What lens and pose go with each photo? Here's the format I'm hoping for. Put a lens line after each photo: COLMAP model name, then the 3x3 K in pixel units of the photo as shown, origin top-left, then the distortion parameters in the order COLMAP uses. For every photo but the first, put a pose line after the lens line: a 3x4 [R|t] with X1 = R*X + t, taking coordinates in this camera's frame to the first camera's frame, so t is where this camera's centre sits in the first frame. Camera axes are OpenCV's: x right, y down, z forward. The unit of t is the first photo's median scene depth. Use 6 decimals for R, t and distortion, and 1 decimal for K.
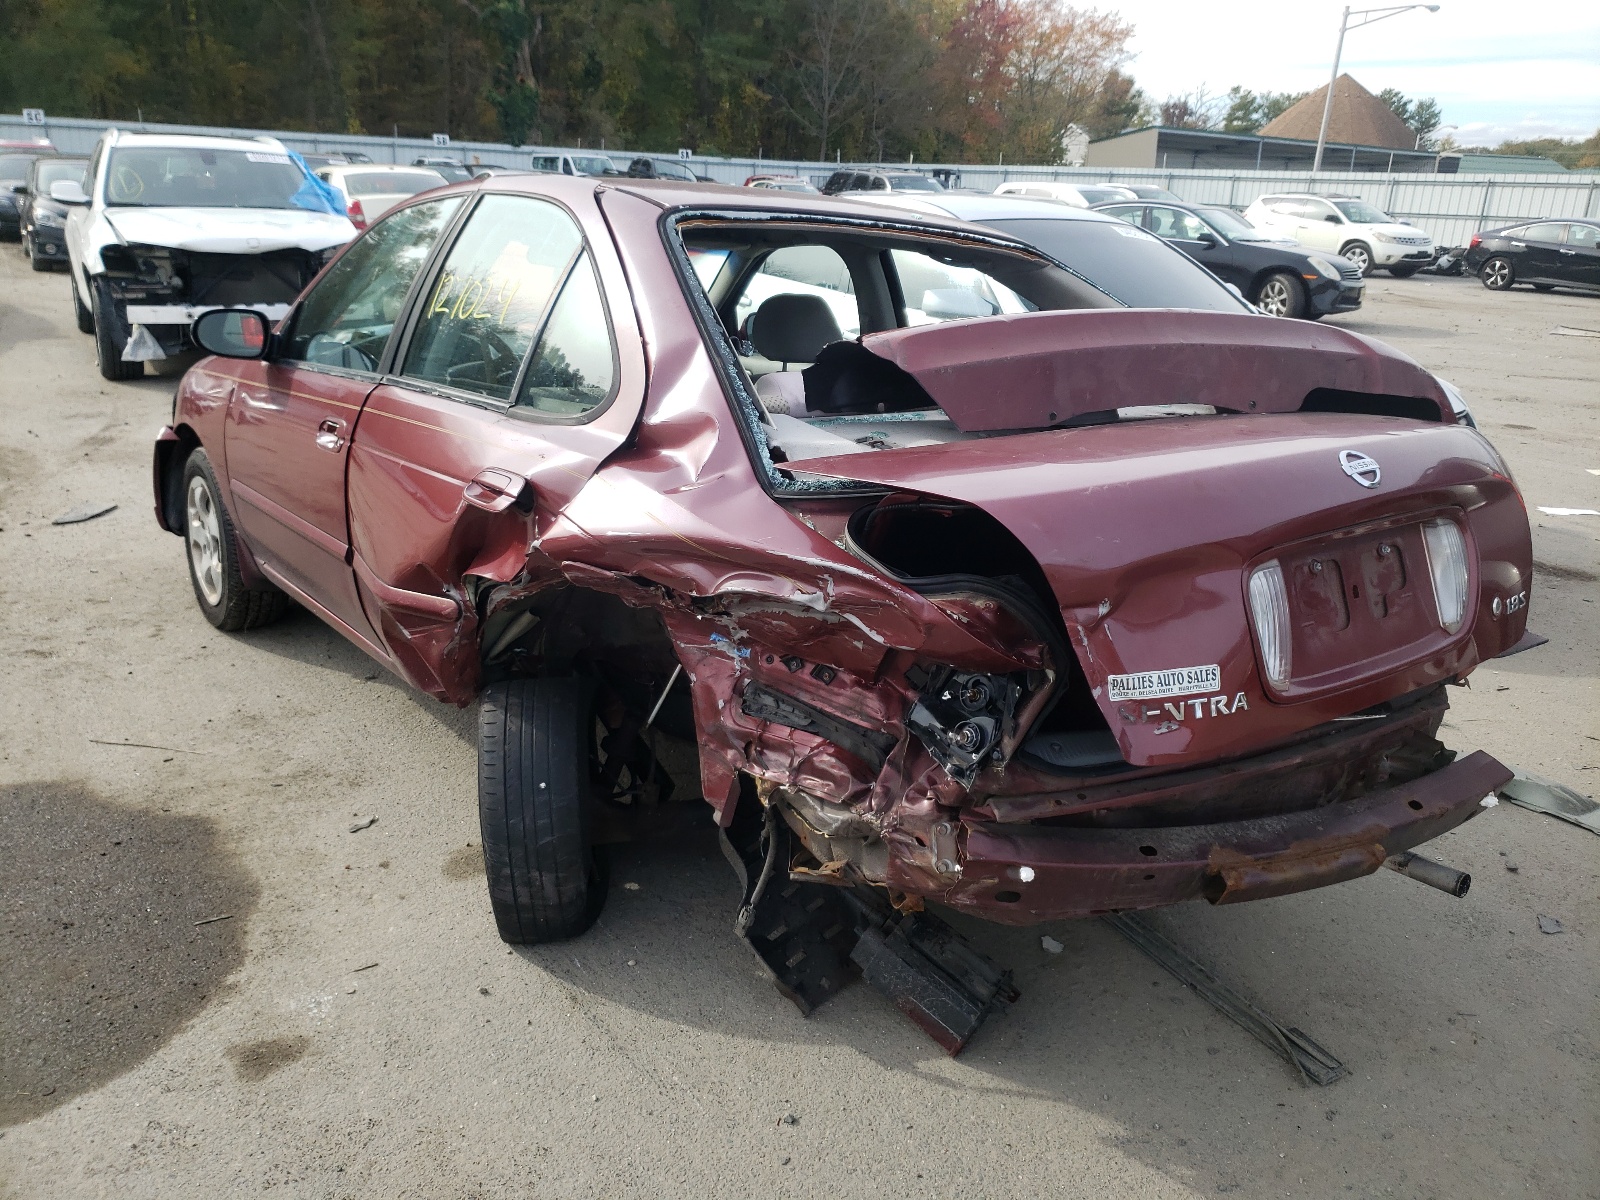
lens RADIAL K [[1224.5, 0, 795.7], [0, 1224.5, 600.8], [0, 0, 1]] dist [0.029054, -0.011520]
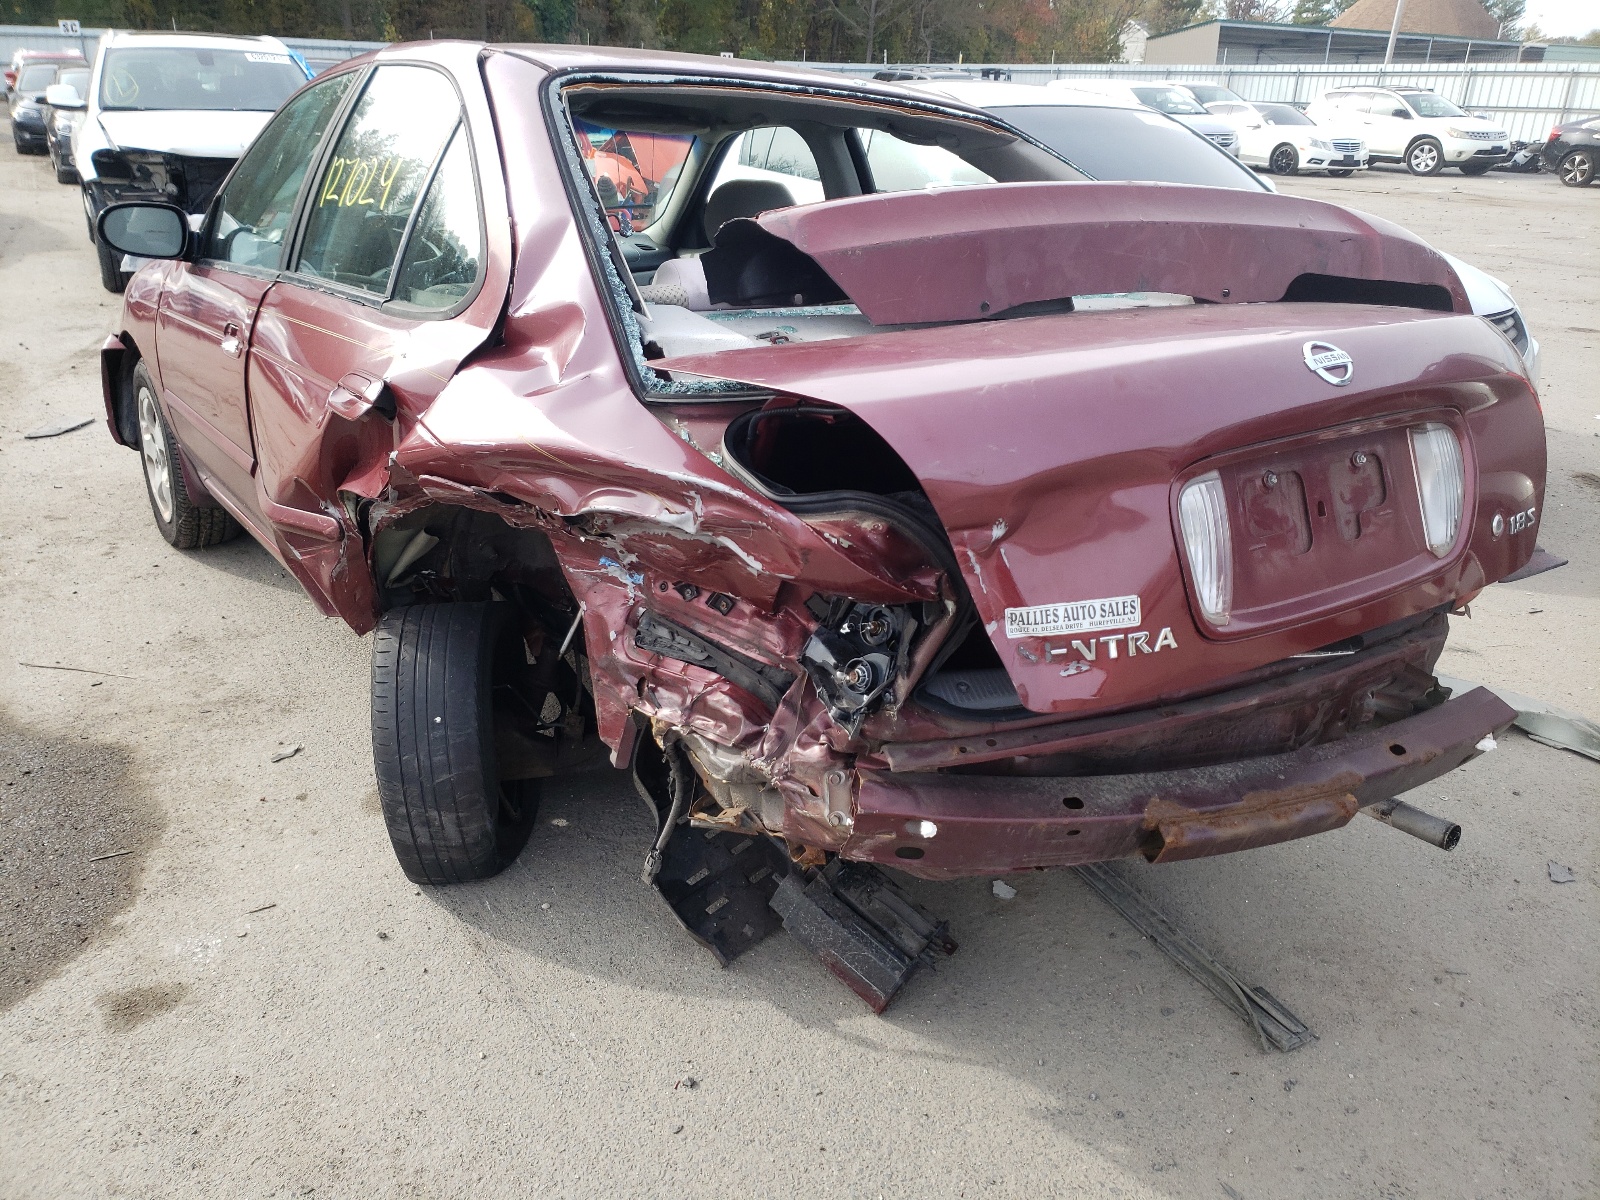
lens RADIAL K [[1193.6, 0, 807.1], [0, 1193.6, 603.0], [0, 0, 1]] dist [0.028273, -0.005166]
pose [[0.998963, 0.002555, -0.045448, 0.114201], [0.000776, 0.997321, 0.073144, -0.002867], [0.045513, -0.073103, 0.996285, 0.123794]]
